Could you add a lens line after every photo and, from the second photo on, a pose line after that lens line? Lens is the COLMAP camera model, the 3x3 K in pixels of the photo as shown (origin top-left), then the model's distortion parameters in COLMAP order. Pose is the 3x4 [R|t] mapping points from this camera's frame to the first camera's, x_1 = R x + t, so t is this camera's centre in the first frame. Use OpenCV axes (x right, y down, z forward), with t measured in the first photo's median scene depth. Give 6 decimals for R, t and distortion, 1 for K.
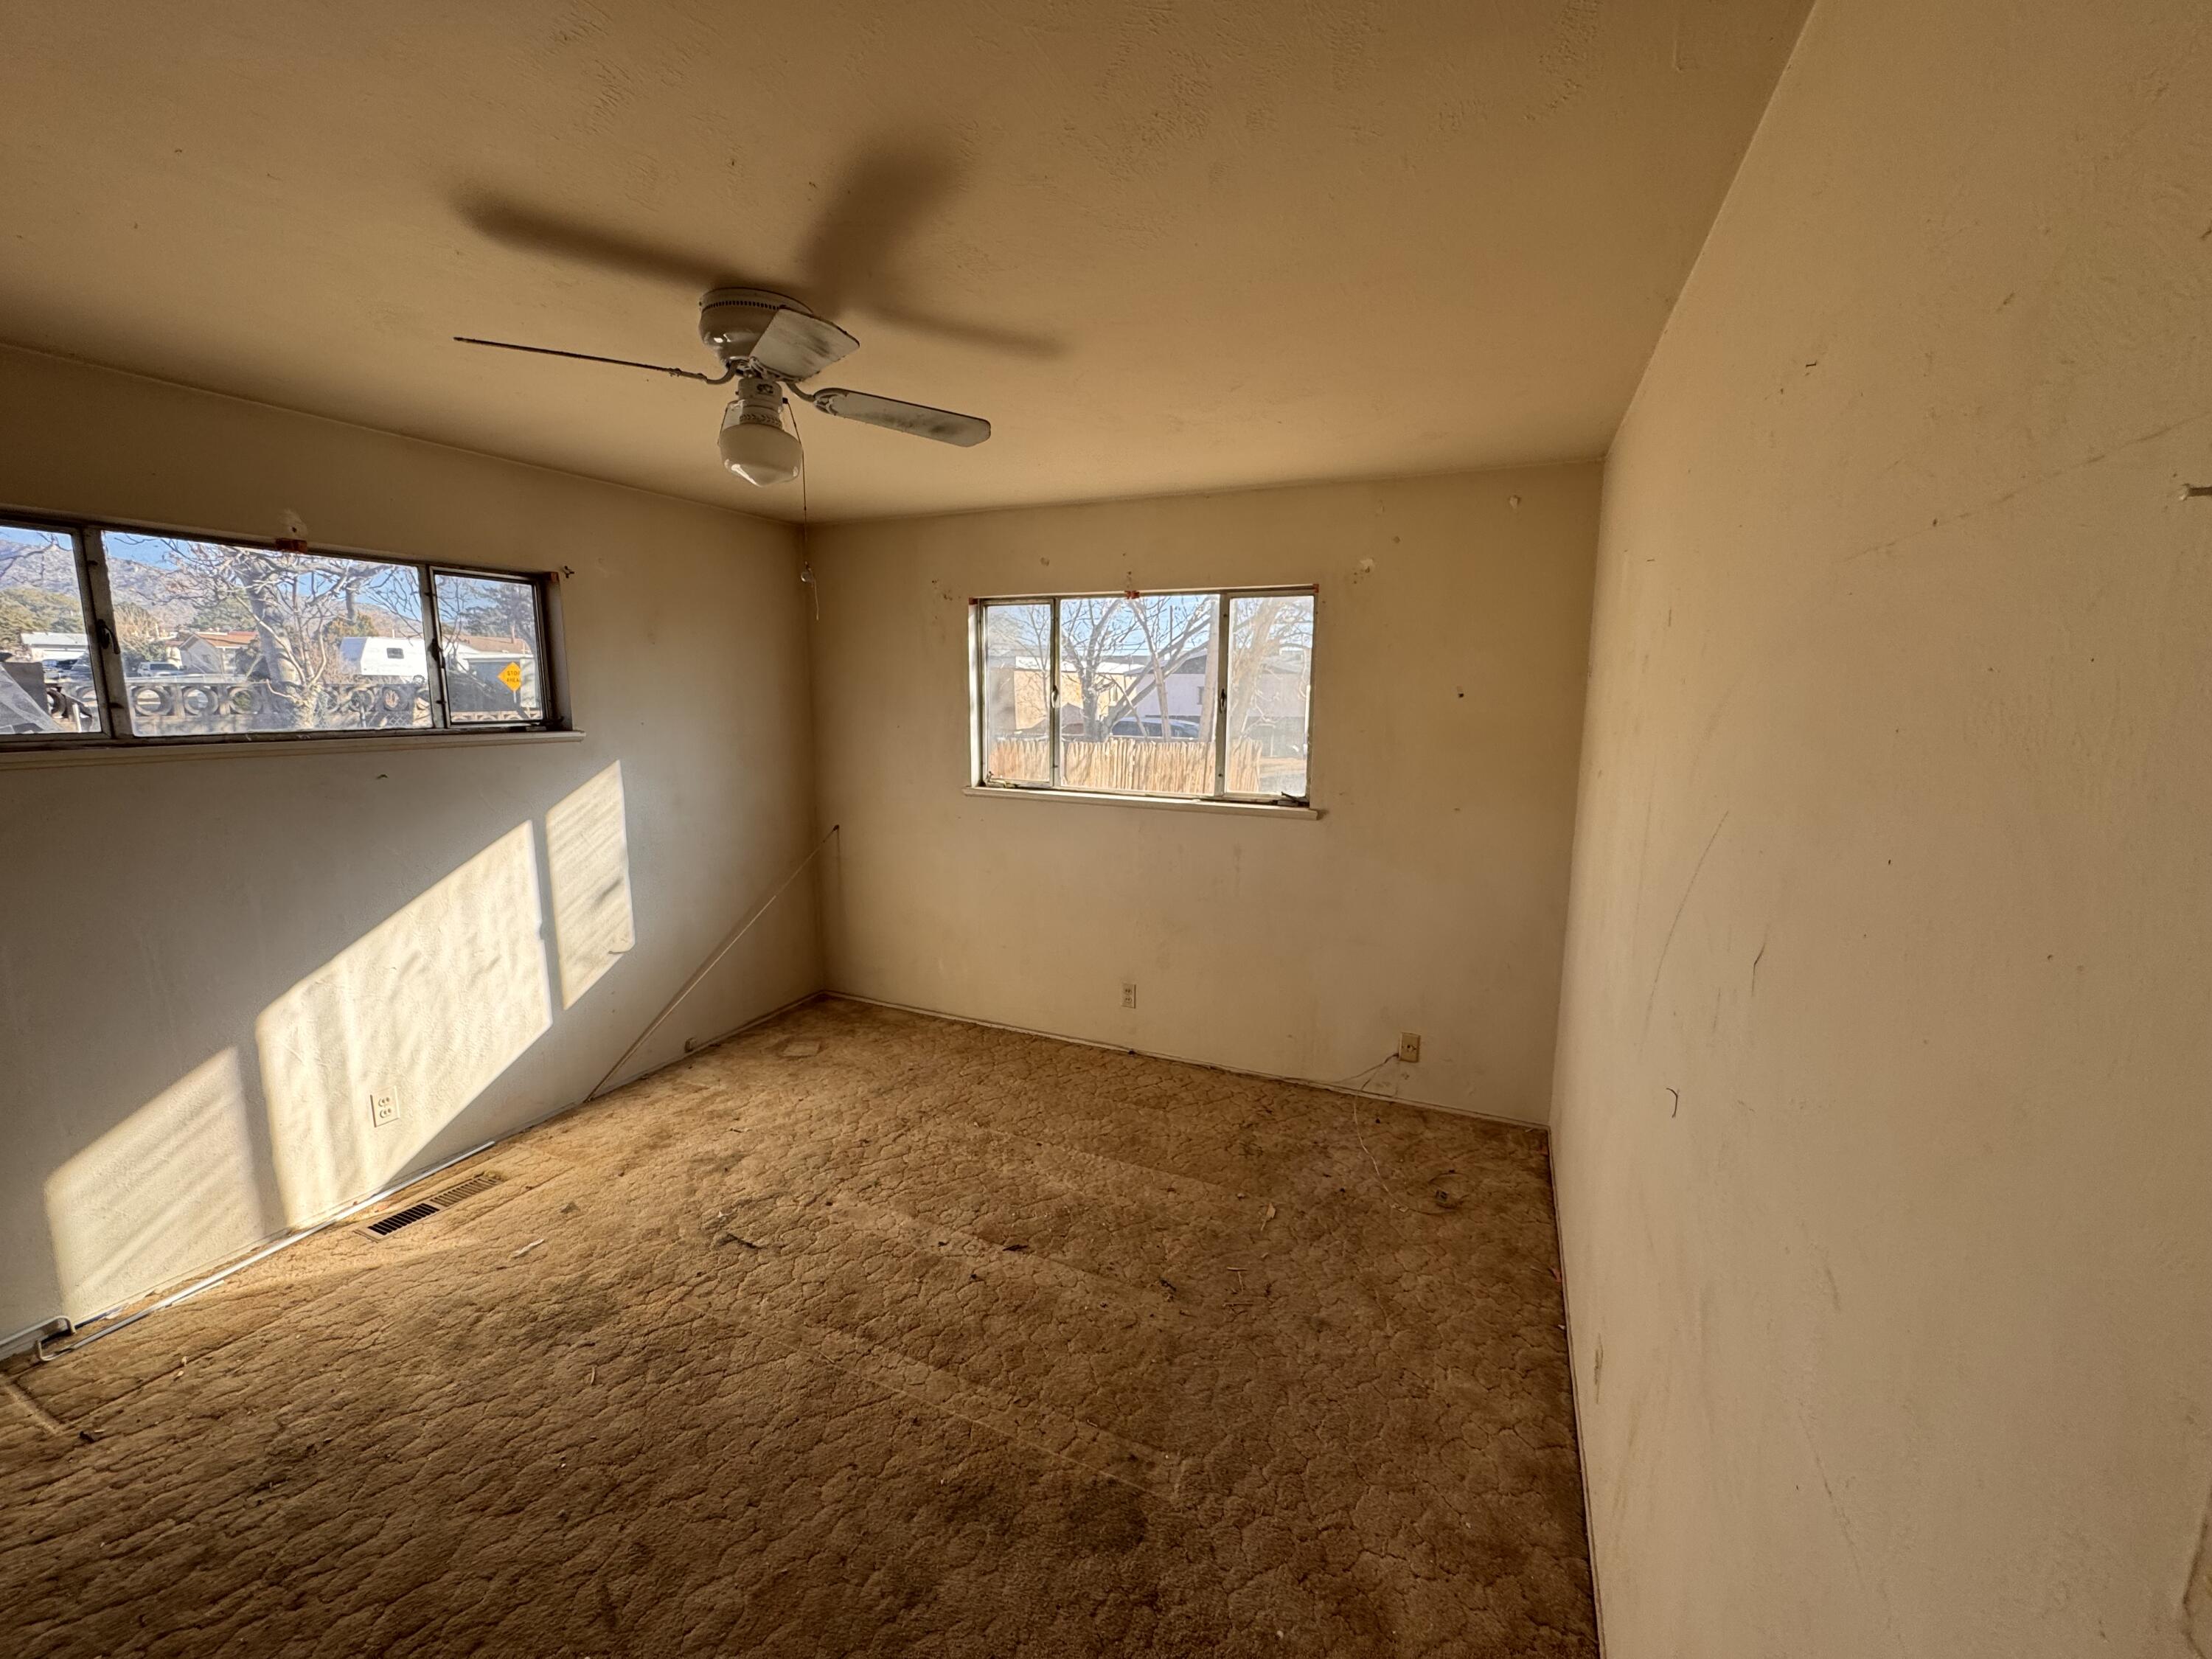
lens RADIAL K [[884.6, 0, 1102.7], [0, 884.6, 829.2], [0, 0, 1]] dist [-0.004832, 0.000689]
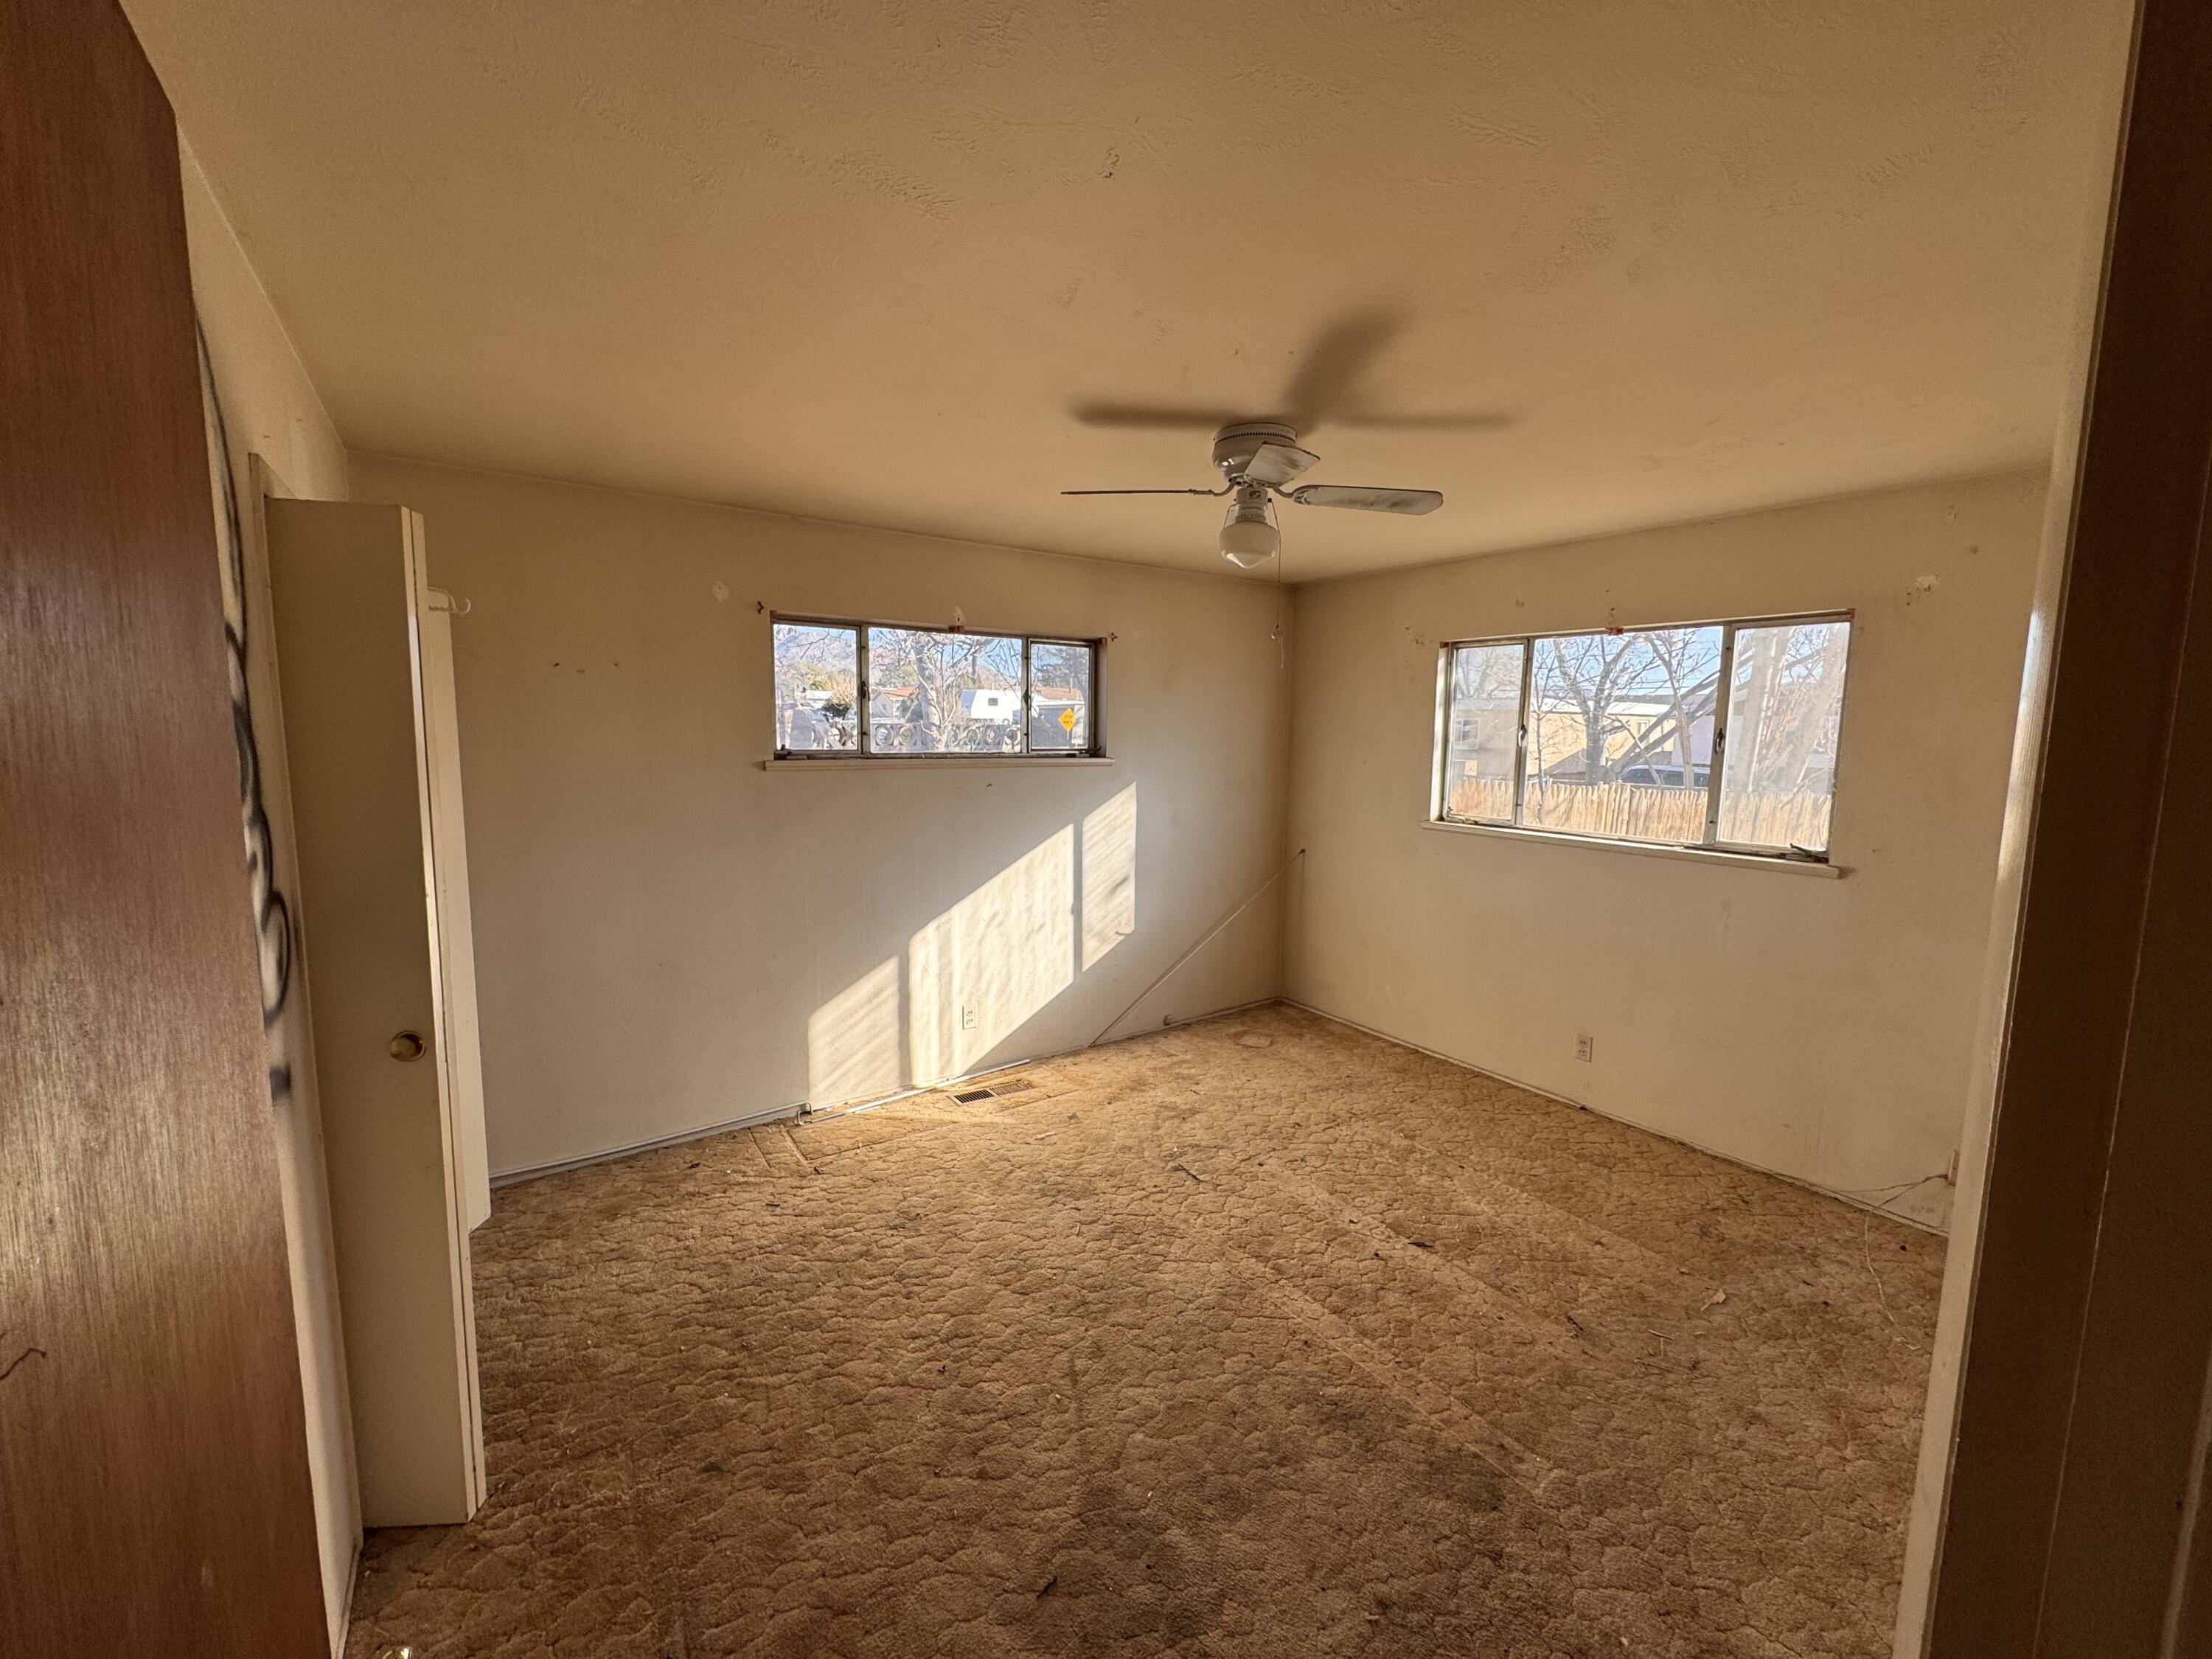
lens RADIAL K [[884.6, 0, 1102.7], [0, 884.6, 829.2], [0, 0, 1]] dist [-0.004832, 0.000689]
pose [[0.856324, 0.061423, -0.512774, 0.080930], [-0.085866, 0.996015, -0.024086, 0.029053], [0.509251, 0.064656, 0.858186, -0.132083]]
